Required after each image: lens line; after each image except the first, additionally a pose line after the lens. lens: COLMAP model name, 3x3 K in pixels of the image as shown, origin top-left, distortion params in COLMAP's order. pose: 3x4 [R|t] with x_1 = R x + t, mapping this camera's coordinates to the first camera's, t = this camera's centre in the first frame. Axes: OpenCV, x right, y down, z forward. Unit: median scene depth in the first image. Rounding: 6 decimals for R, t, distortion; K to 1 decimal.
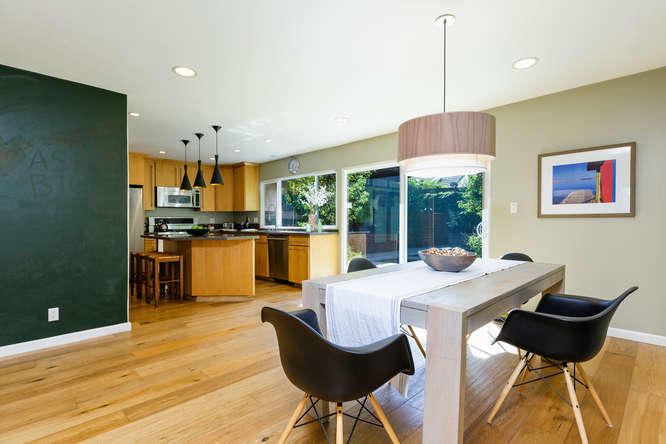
lens RADIAL K [[331.2, 0, 335.9], [0, 331.2, 226.6], [0, 0, 1]] dist [-0.000667, -0.000228]
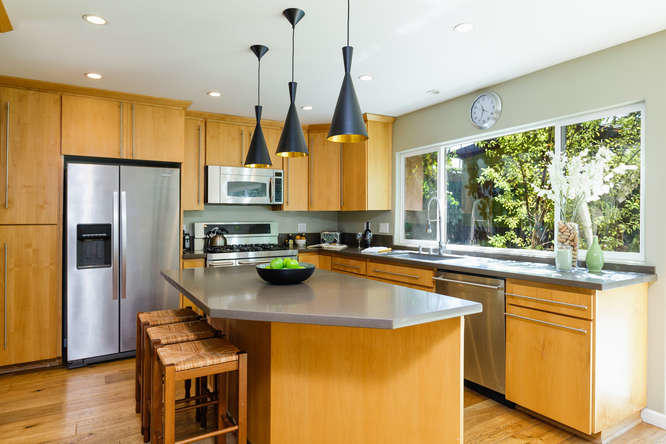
lens RADIAL K [[394.6, 0, 332.0], [0, 394.6, 219.4], [0, 0, 1]] dist [-0.053526, -0.000375]
pose [[0.970949, 0.005426, -0.239223, -0.180760], [-0.007673, 0.999935, -0.008461, -0.028140], [0.239162, 0.010050, 0.970928, 0.402598]]
